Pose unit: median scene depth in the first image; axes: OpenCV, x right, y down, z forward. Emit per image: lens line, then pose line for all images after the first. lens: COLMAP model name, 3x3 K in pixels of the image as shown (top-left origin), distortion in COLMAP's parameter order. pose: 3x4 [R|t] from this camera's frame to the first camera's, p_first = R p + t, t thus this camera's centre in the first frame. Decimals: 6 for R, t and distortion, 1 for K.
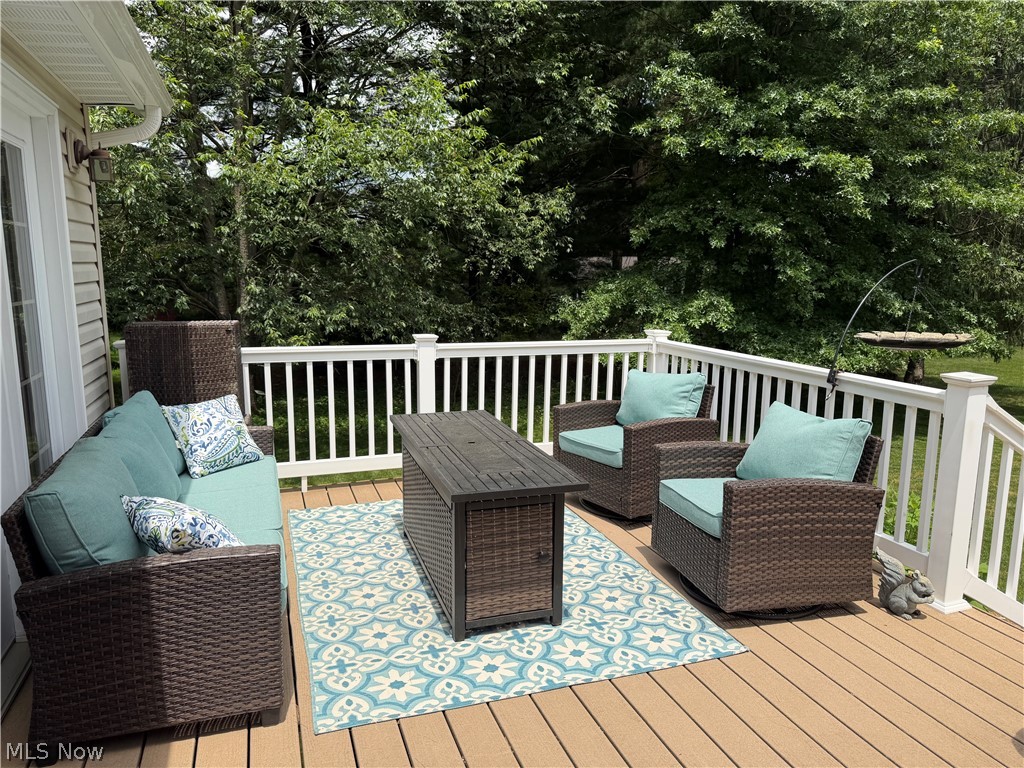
lens RADIAL K [[723.6, 0, 512.0], [0, 723.6, 384.0], [0, 0, 1]] dist [0.074440, -0.097062]
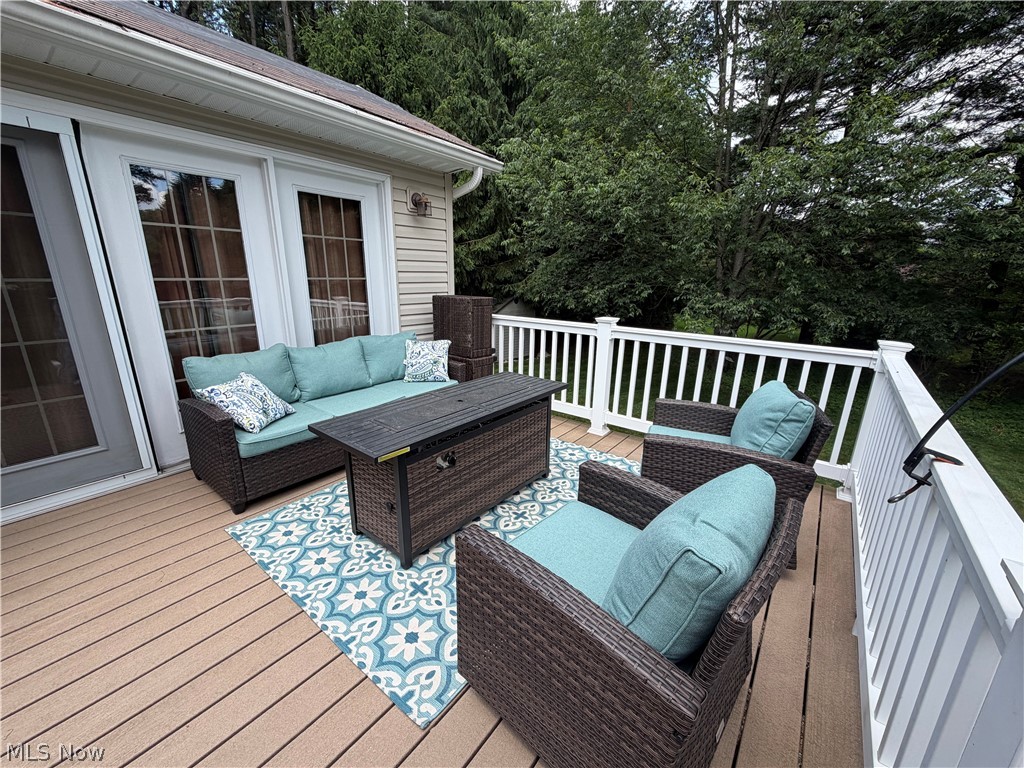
lens RADIAL K [[413.6, 0, 512.0], [0, 413.6, 384.0], [0, 0, 1]] dist [-0.002864, -0.000165]
pose [[0.544296, 0.218221, -0.810013, 0.389481], [-0.140512, 0.975648, 0.168425, -0.054213], [0.827042, 0.022143, 0.561704, 0.483373]]
